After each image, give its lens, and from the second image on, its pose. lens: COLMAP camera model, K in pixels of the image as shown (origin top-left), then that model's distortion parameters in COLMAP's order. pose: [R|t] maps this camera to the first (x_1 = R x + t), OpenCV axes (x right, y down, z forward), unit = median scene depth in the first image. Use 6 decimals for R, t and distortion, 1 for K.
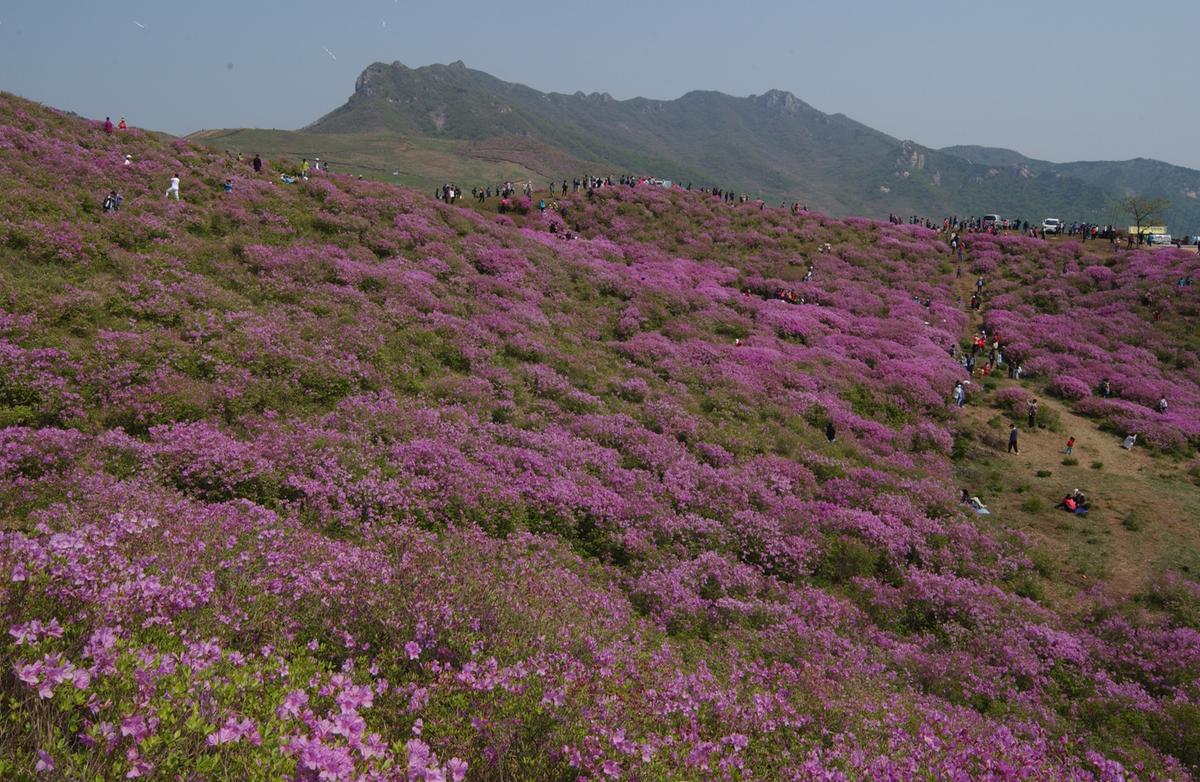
lens RADIAL K [[928.3, 0, 573.8], [0, 928.3, 368.7], [0, 0, 1]] dist [-0.118670, 0.071813]
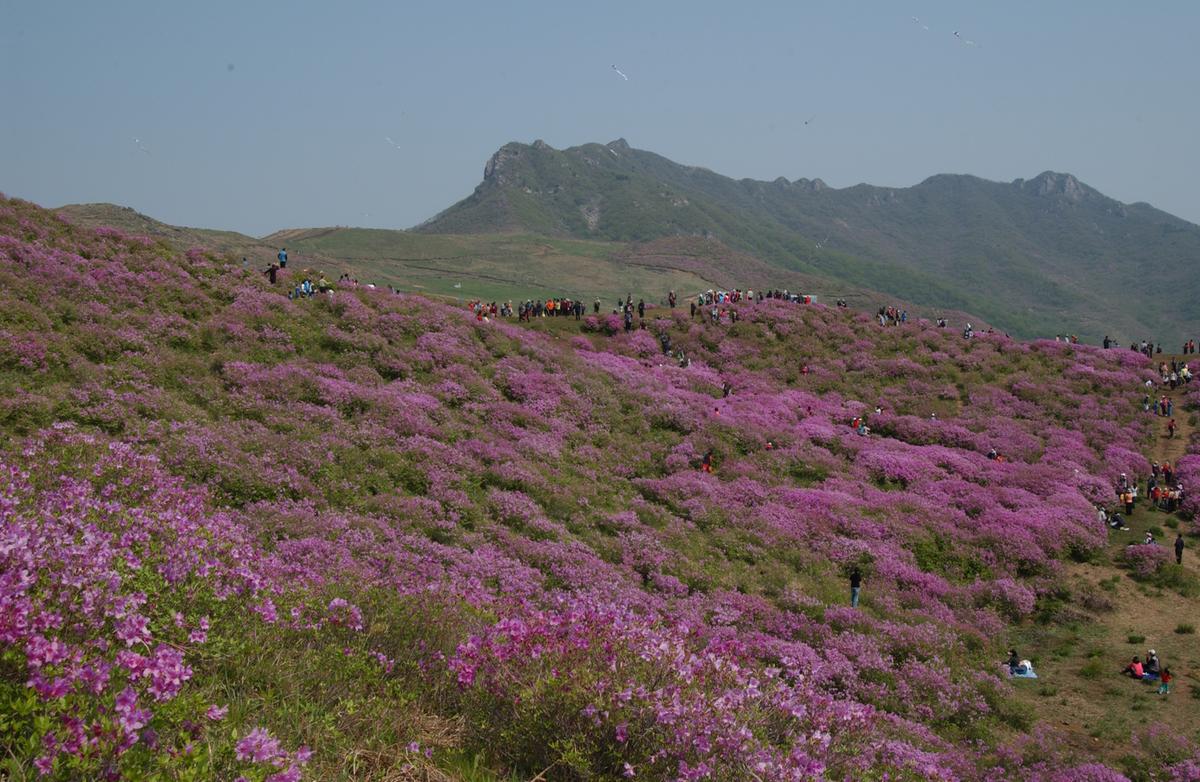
lens RADIAL K [[1278.2, 0, 601.7], [0, 1278.2, 377.0], [0, 0, 1]] dist [-0.167705, 0.151493]
pose [[0.990186, 0.006505, -0.139605, 0.150697], [-0.025552, 0.990505, -0.135081, 0.034148], [0.137401, 0.137323, 0.980950, -0.161350]]
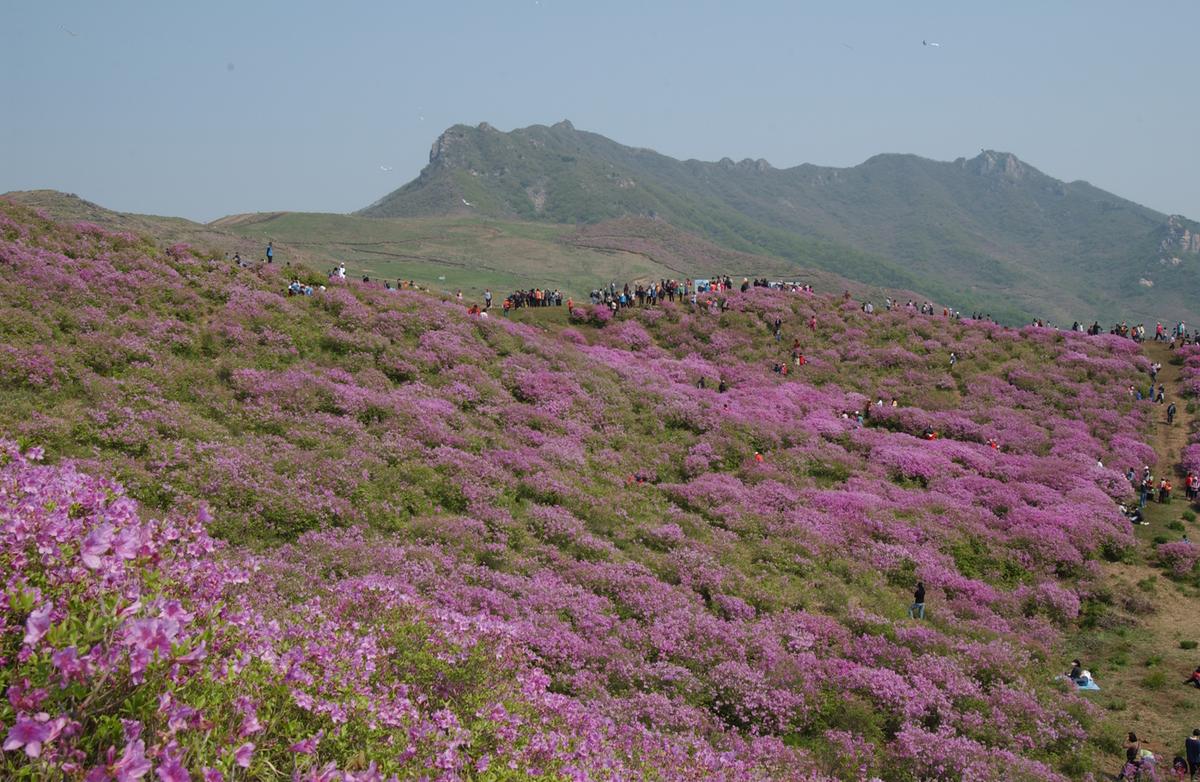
lens RADIAL K [[1273.1, 0, 598.0], [0, 1273.1, 377.3], [0, 0, 1]] dist [-0.168422, 0.141764]
pose [[0.995099, -0.003330, -0.098824, 0.082334], [-0.008630, 0.992694, -0.120354, 0.012205], [0.098503, 0.120617, 0.987800, -0.124371]]
